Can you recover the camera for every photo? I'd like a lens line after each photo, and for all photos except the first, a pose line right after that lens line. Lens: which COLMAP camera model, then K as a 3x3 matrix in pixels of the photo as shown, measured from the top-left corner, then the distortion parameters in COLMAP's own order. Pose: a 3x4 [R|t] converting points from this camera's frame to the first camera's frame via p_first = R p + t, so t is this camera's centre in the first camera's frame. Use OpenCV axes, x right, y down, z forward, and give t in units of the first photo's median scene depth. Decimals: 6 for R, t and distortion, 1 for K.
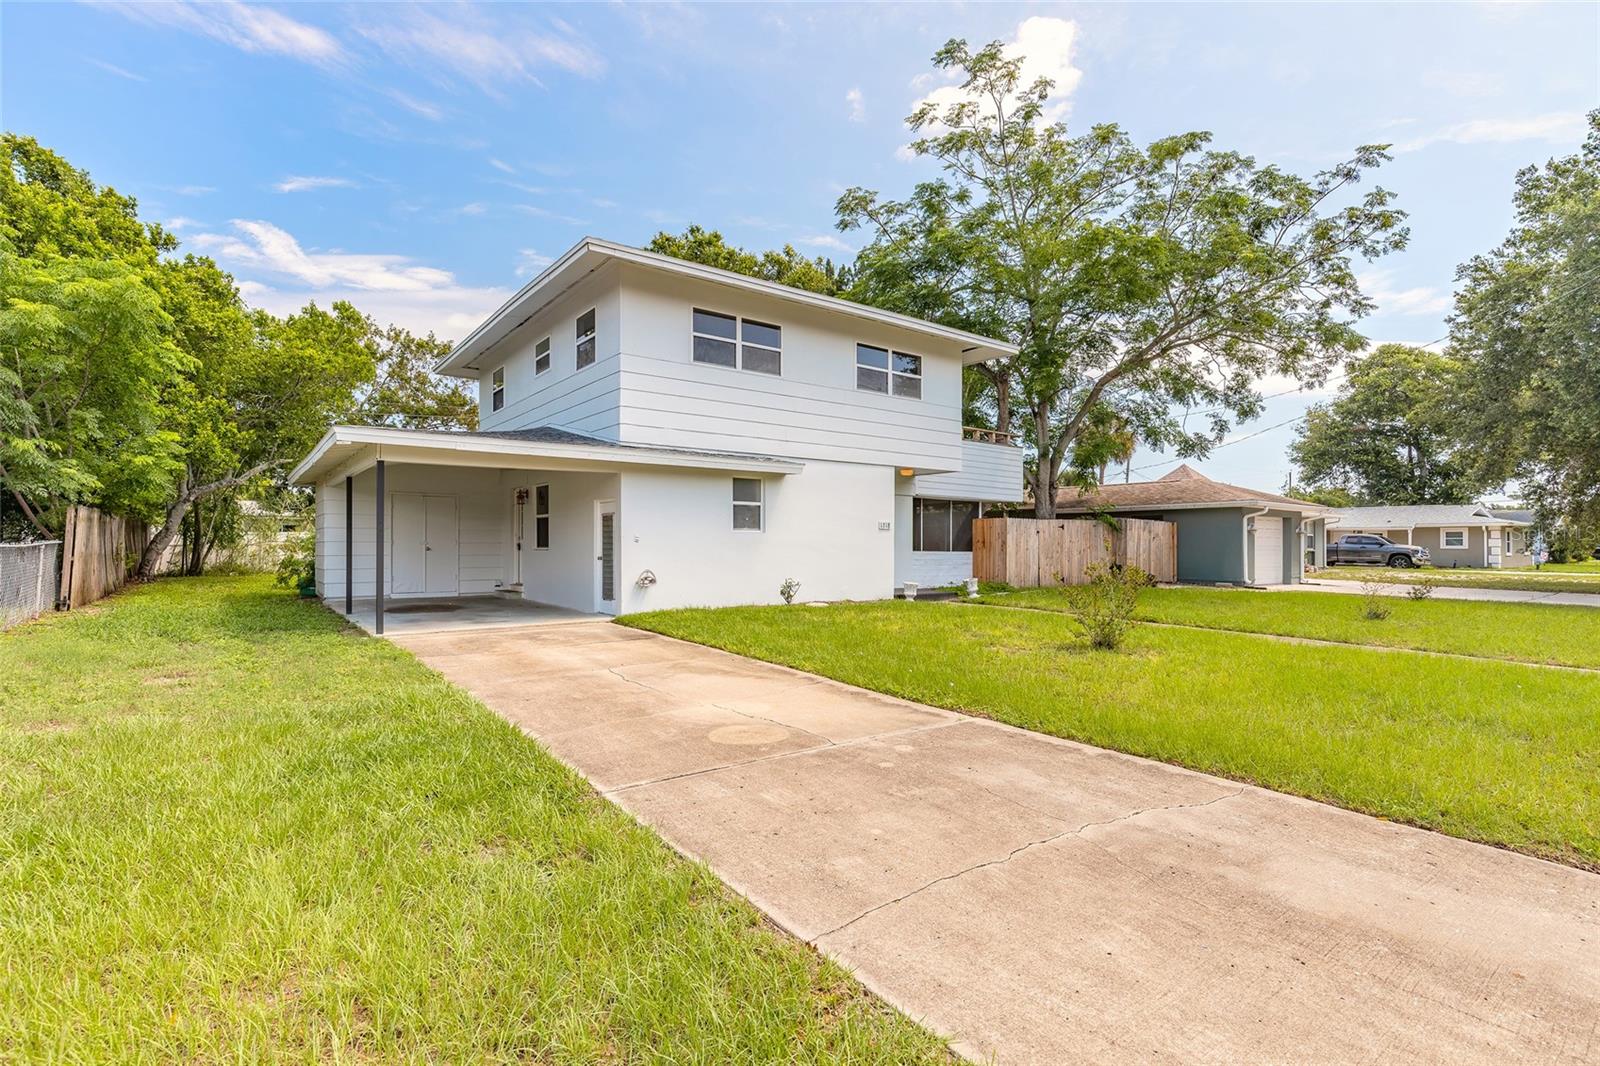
lens RADIAL K [[747.4, 0, 802.6], [0, 747.4, 530.1], [0, 0, 1]] dist [-0.001167, -0.000028]
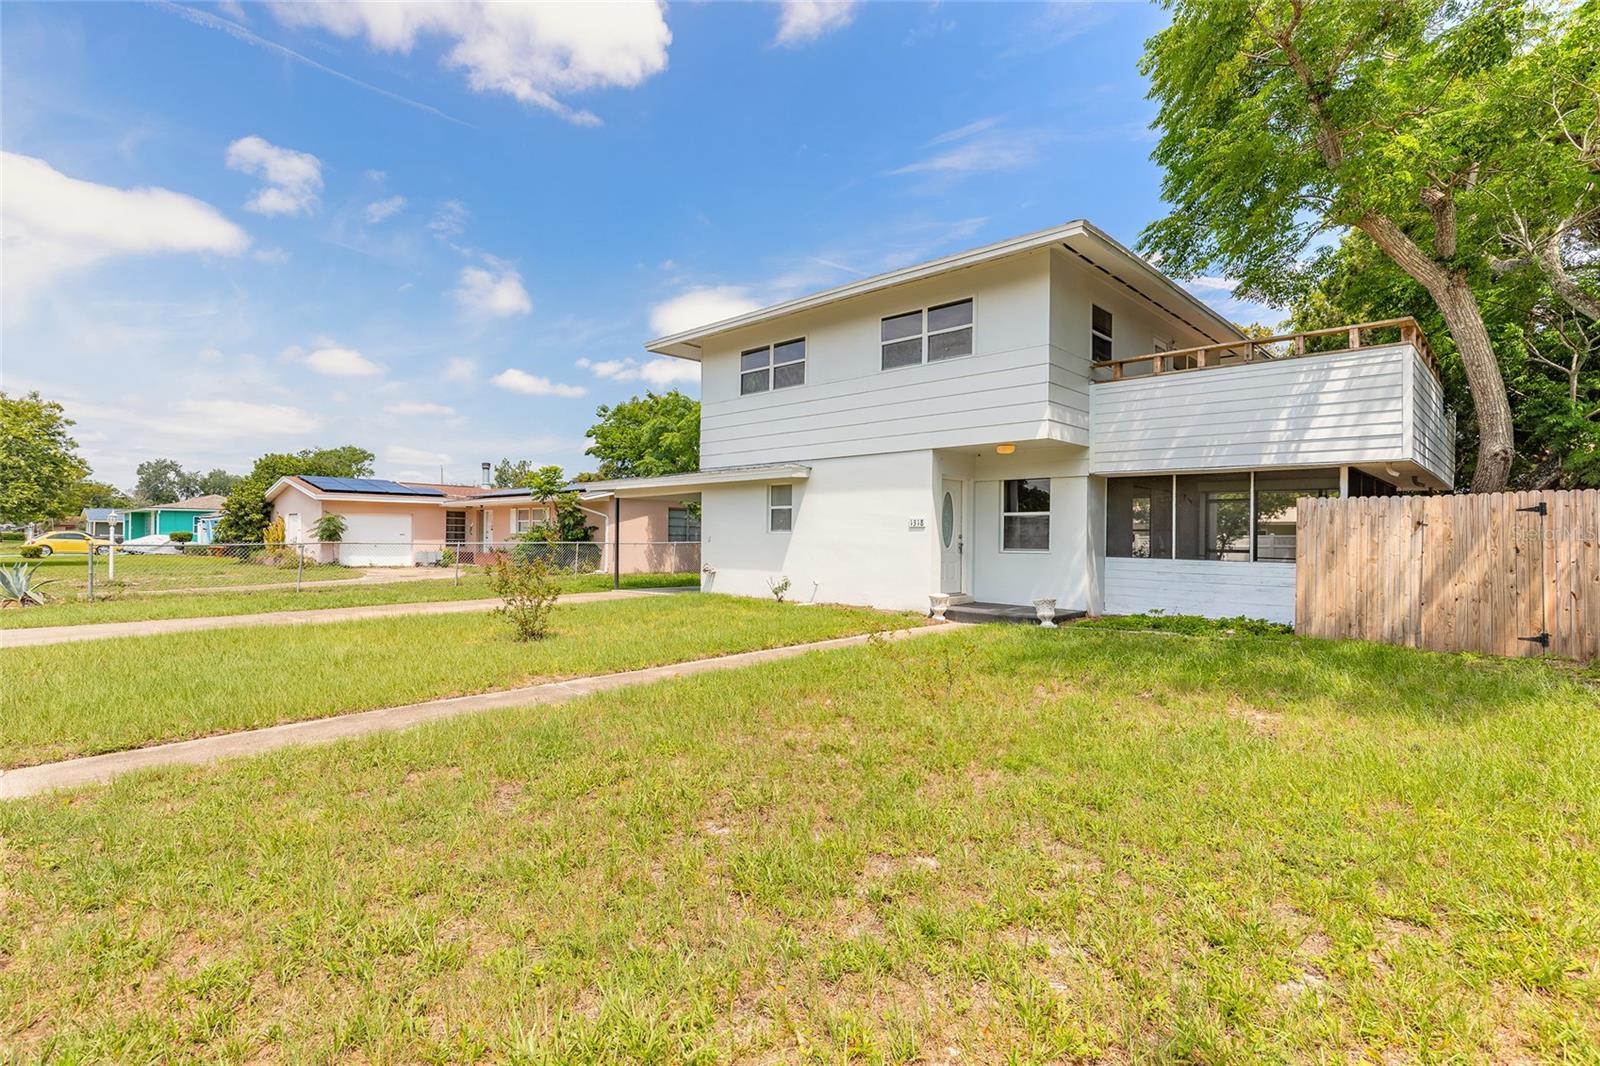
lens RADIAL K [[782.4, 0, 795.8], [0, 782.4, 539.4], [0, 0, 1]] dist [-0.008645, -0.000368]
pose [[0.163376, -0.003554, -0.986558, 1.008581], [0.010294, 0.999945, -0.001897, 0.012758], [0.986510, -0.009846, 0.163403, 0.775452]]
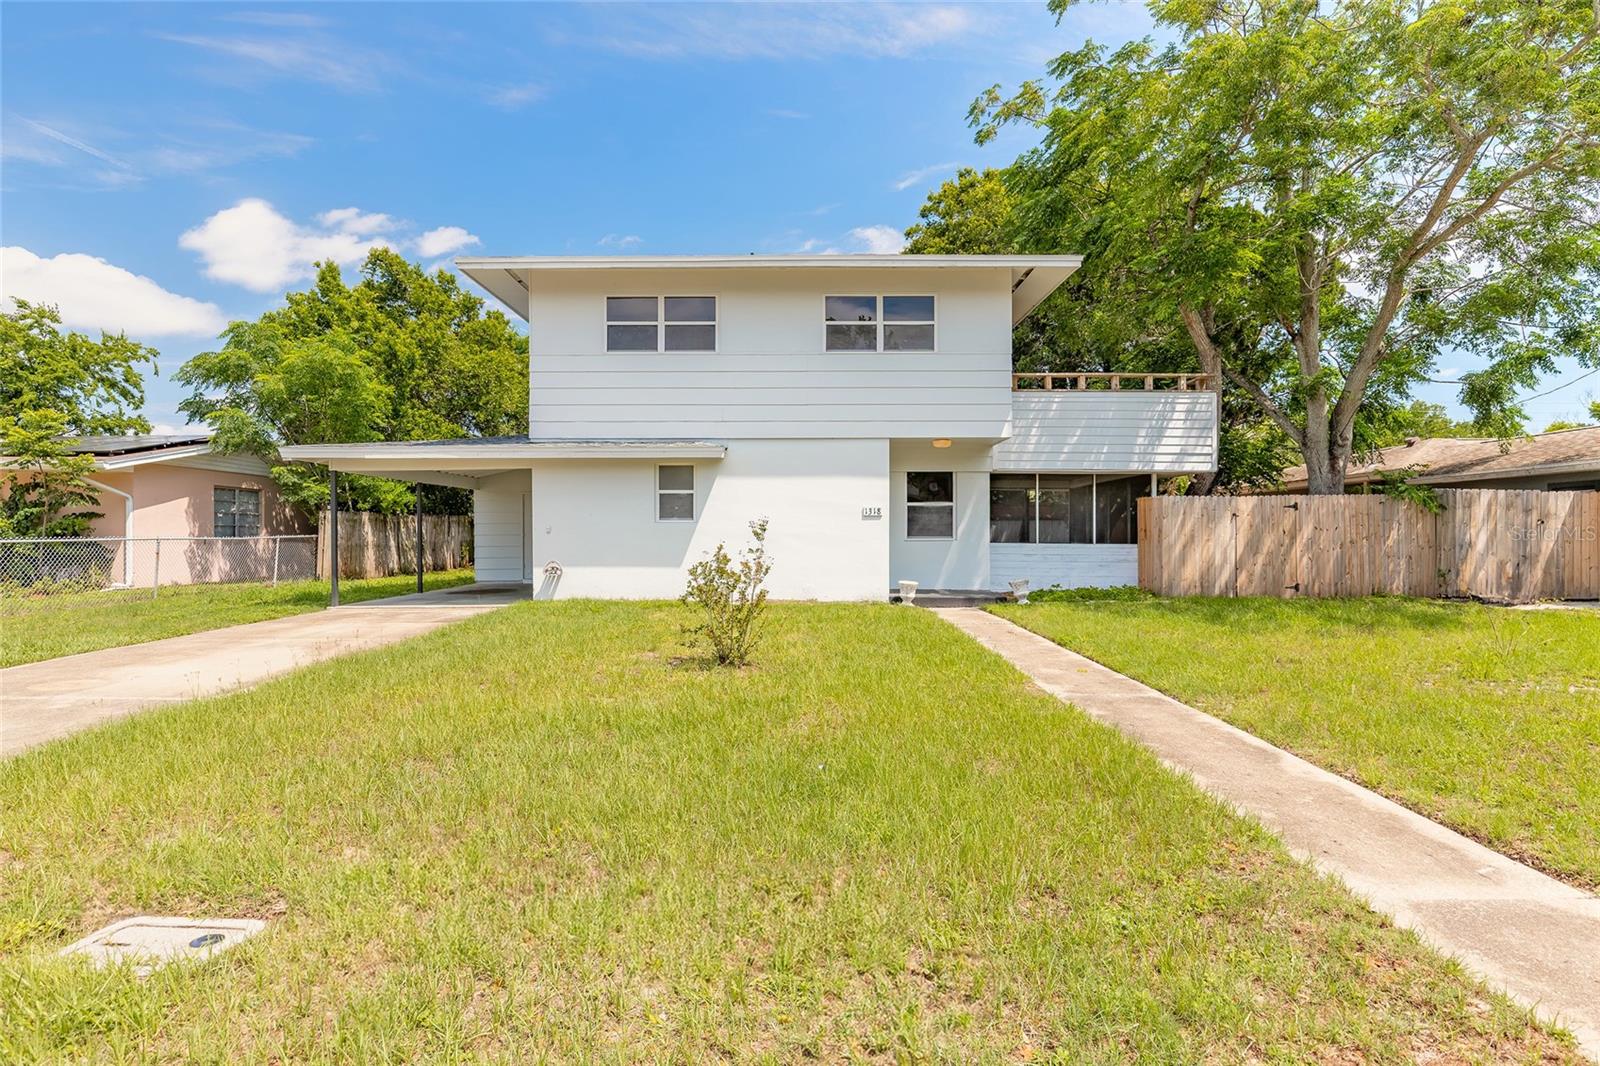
lens RADIAL K [[821.3, 0, 800.2], [0, 821.3, 532.7], [0, 0, 1]] dist [0.006138, 0.000236]
pose [[0.798894, -0.006565, -0.601436, 0.629949], [0.015708, 0.999827, 0.009952, 0.006961], [0.601267, -0.017398, 0.798859, 0.246390]]
